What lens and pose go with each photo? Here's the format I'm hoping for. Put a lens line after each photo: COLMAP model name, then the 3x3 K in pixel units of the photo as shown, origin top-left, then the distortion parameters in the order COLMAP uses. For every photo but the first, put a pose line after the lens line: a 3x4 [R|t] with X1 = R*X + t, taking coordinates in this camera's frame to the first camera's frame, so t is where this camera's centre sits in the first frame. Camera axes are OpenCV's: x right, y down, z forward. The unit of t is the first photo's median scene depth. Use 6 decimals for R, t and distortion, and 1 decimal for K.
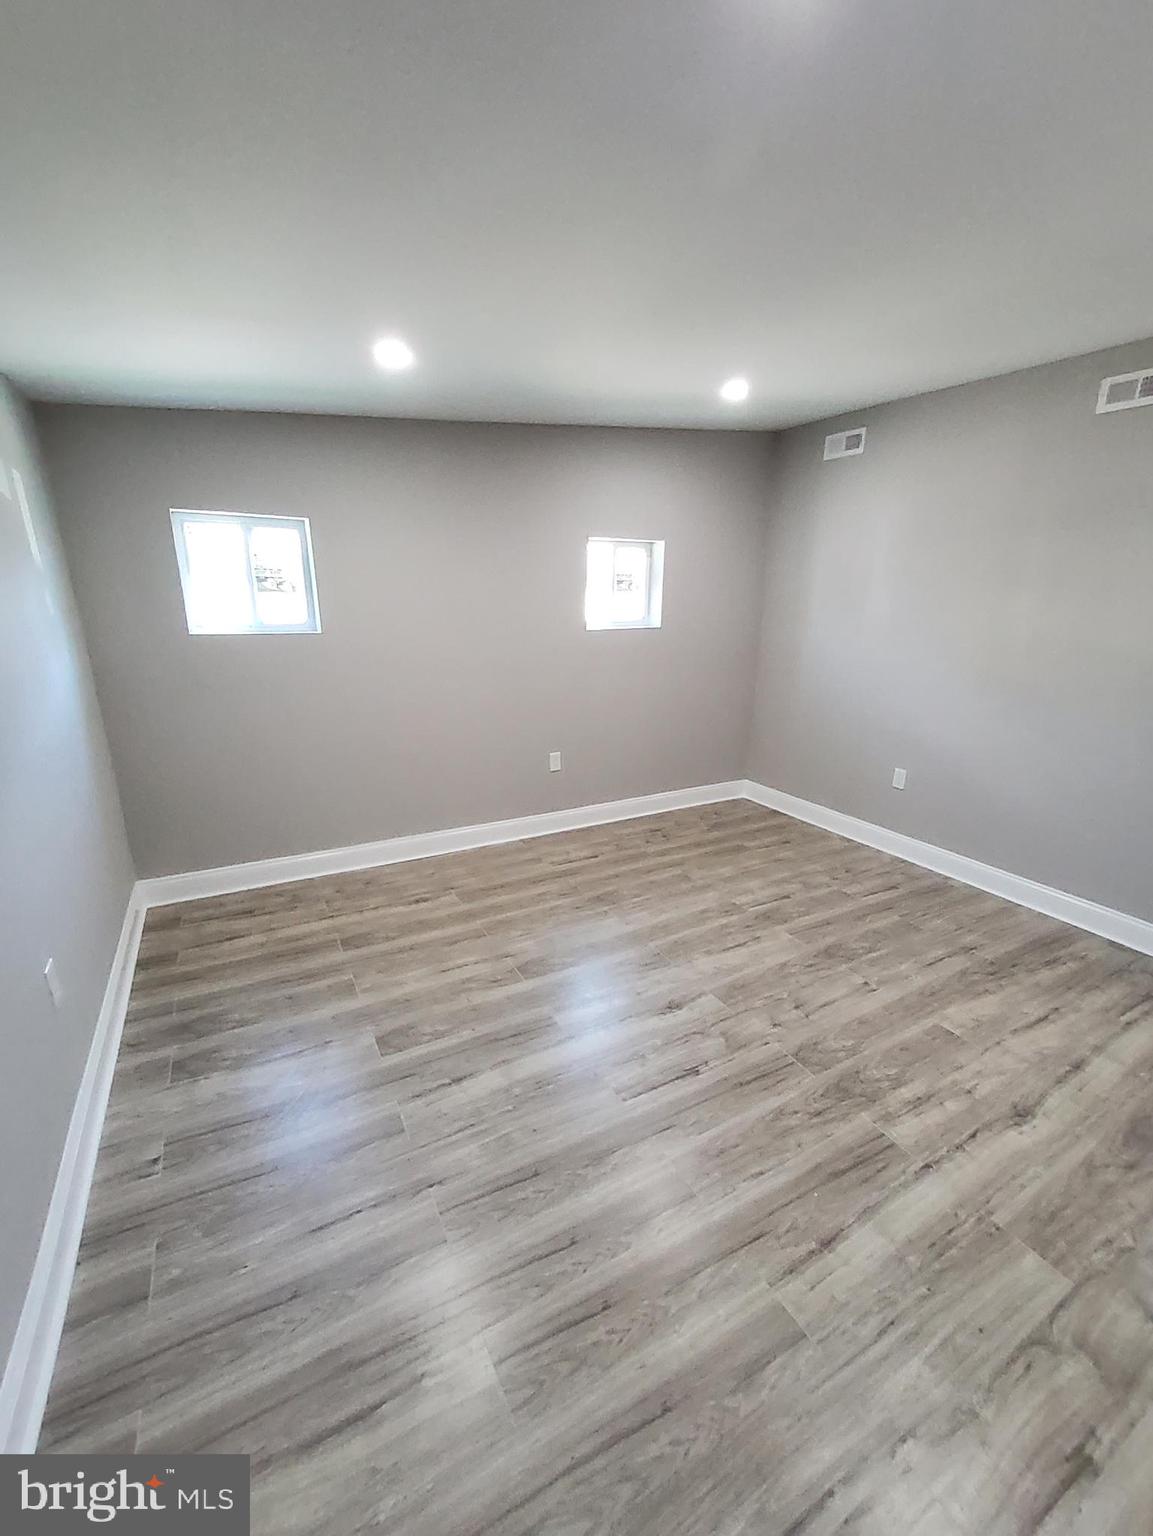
lens RADIAL K [[616.6, 0, 575.7], [0, 616.6, 774.2], [0, 0, 1]] dist [0.003909, -0.007300]
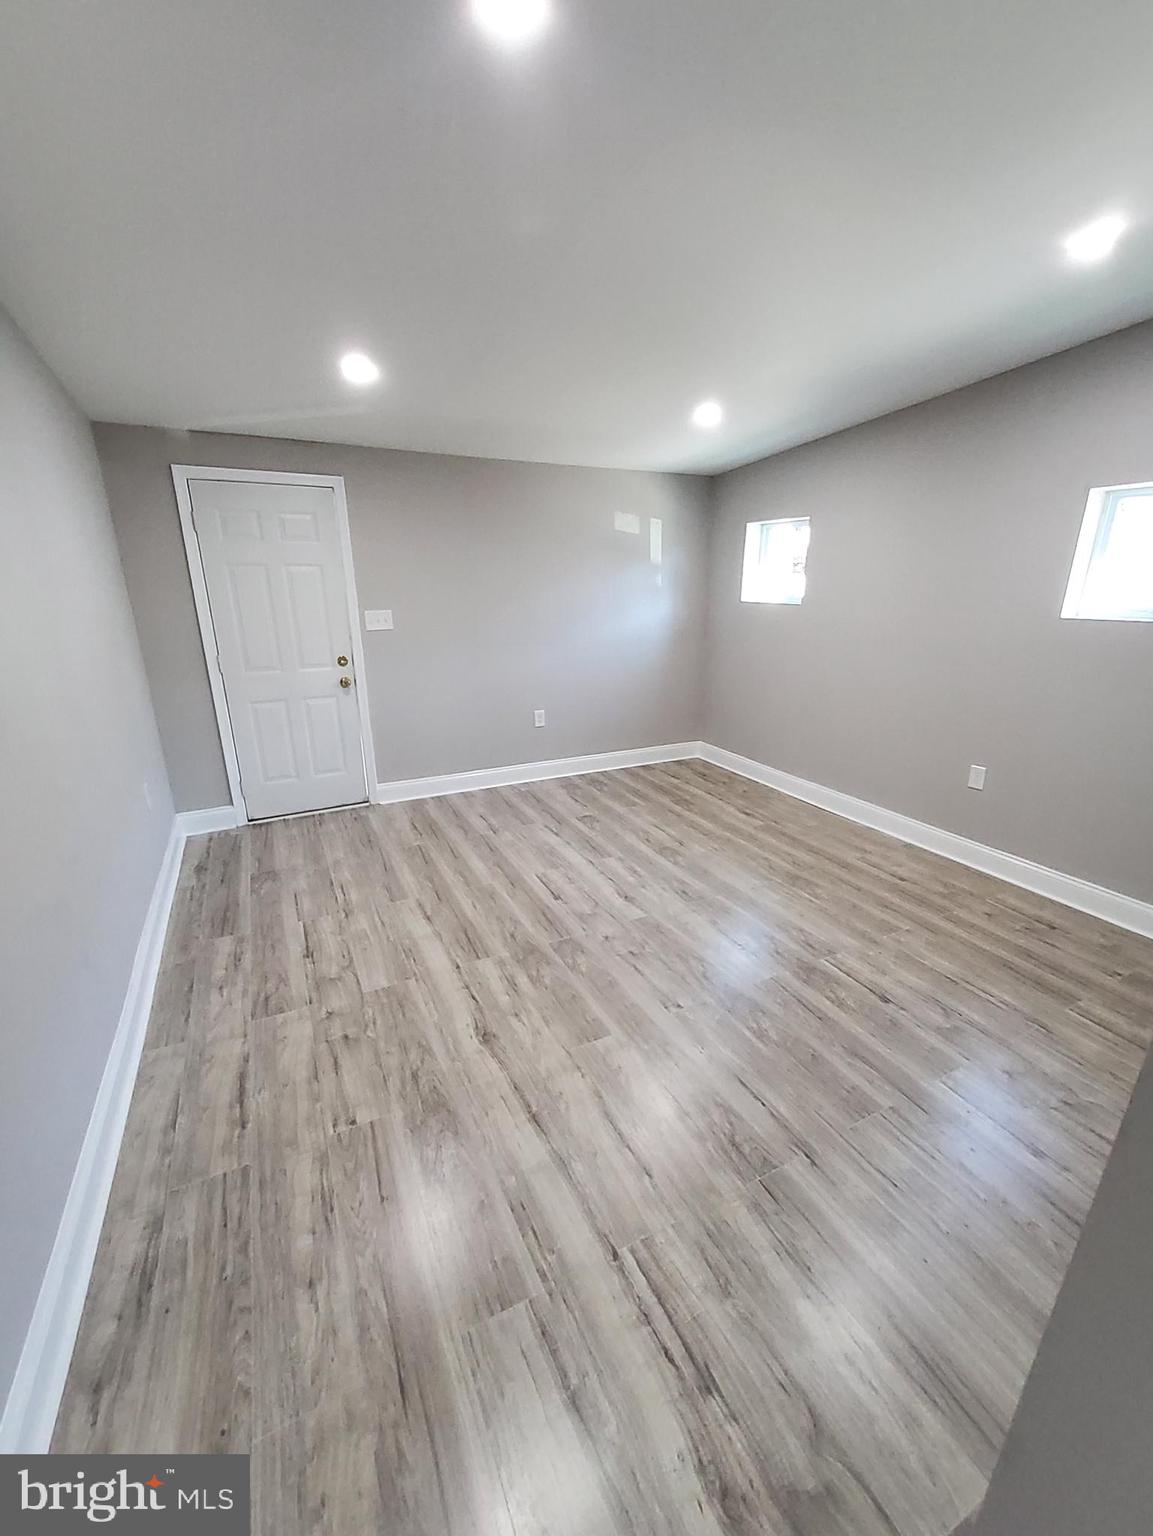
lens RADIAL K [[616.6, 0, 575.7], [0, 616.6, 774.2], [0, 0, 1]] dist [0.003909, -0.007300]
pose [[-0.035817, 0.286464, -0.957421, 1.121514], [-0.280420, 0.916666, 0.284760, -0.157385], [0.959209, 0.278680, 0.047498, 0.668266]]
